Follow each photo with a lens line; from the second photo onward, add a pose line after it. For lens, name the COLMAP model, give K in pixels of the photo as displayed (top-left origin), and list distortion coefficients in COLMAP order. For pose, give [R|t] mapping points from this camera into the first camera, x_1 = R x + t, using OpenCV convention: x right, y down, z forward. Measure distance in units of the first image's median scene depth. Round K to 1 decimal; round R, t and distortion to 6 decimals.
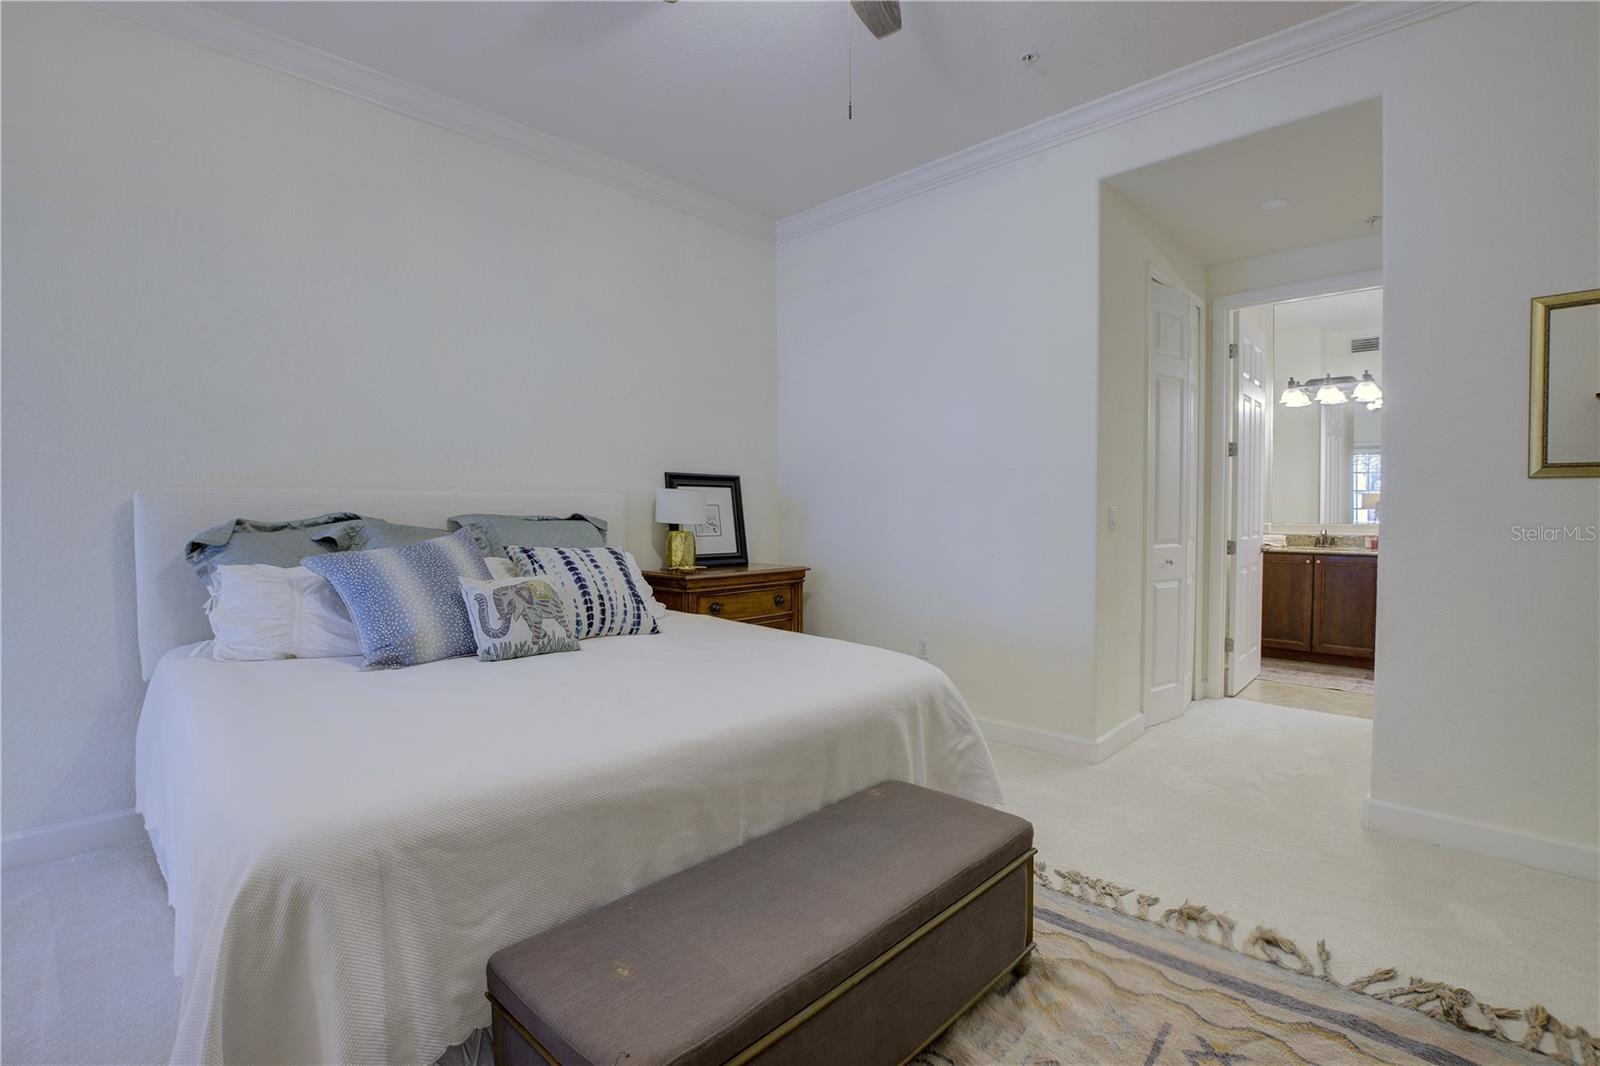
lens RADIAL K [[763.4, 0, 800.0], [0, 763.4, 533.0], [0, 0, 1]] dist [-0.043451, 0.008930]
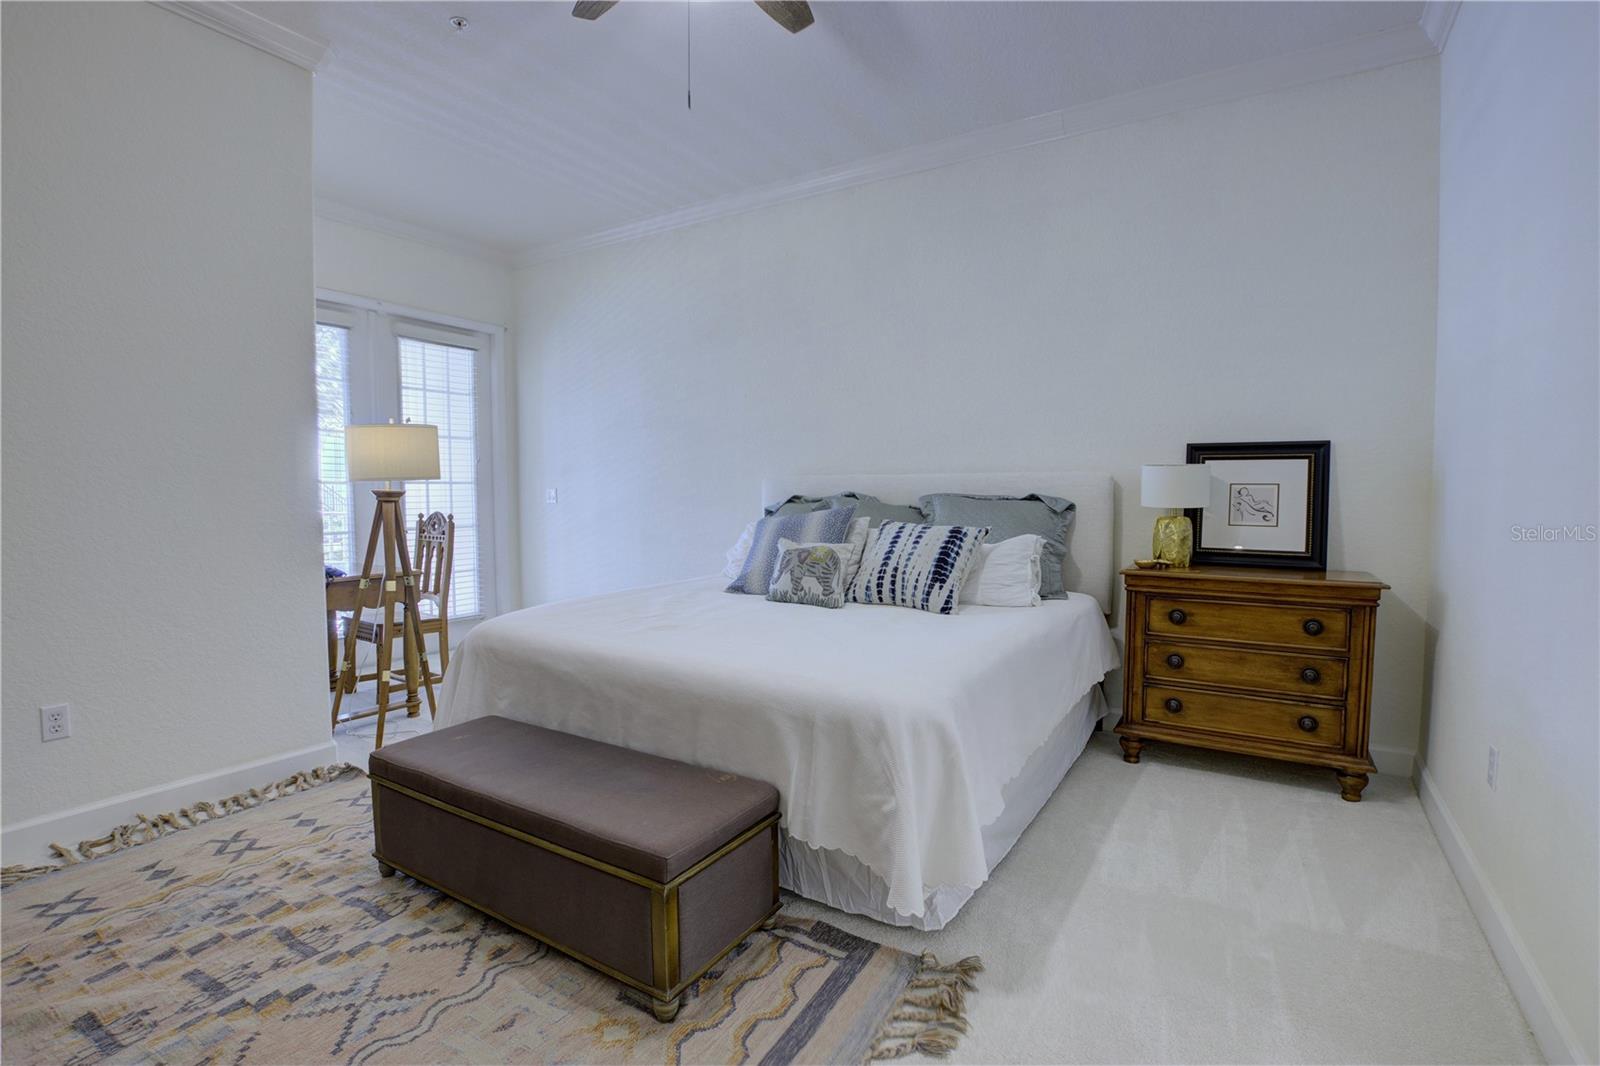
lens RADIAL K [[746.4, 0, 802.5], [0, 746.4, 532.4], [0, 0, 1]] dist [-0.040169, 0.007473]
pose [[0.204020, 0.053823, -0.977486, 0.744099], [-0.030852, 0.998345, 0.048532, -0.016500], [0.978481, 0.020256, 0.205343, 0.639310]]
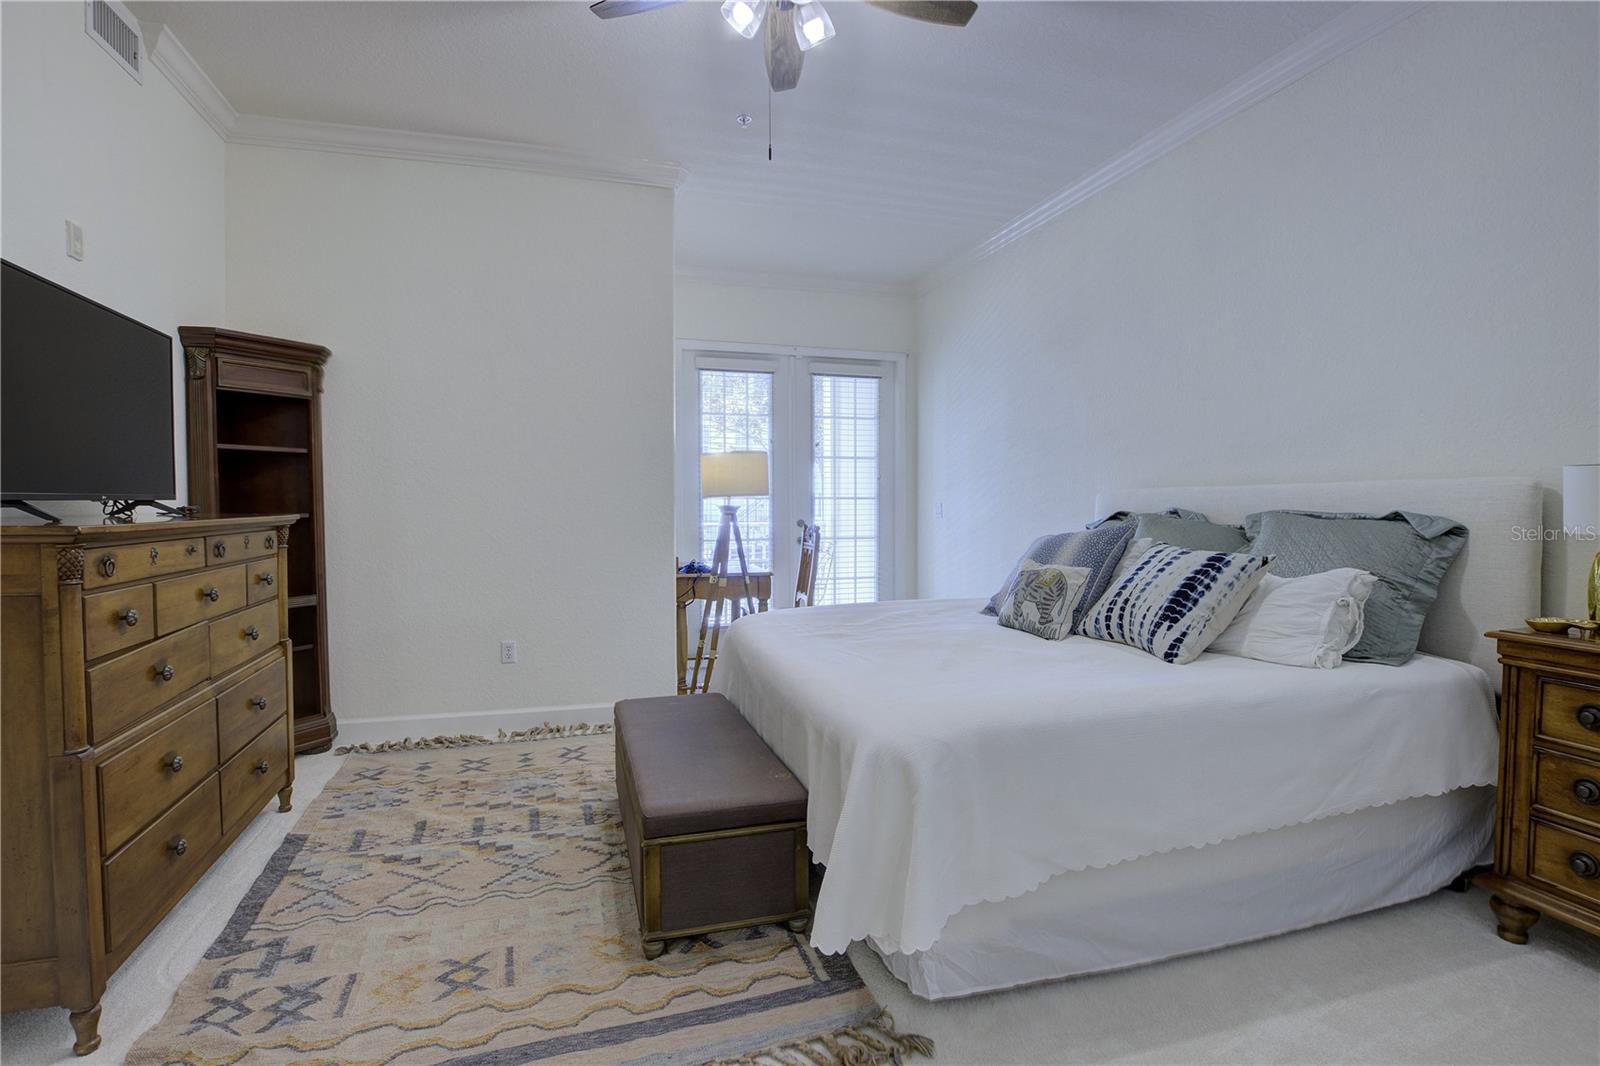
lens RADIAL K [[767.3, 0, 793.4], [0, 767.3, 530.1], [0, 0, 1]] dist [-0.026983, -0.000223]
pose [[-0.495928, 0.027599, -0.867925, 0.711490], [-0.027554, 0.998491, 0.047495, -0.032079], [0.867926, 0.047469, -0.494419, 1.085993]]
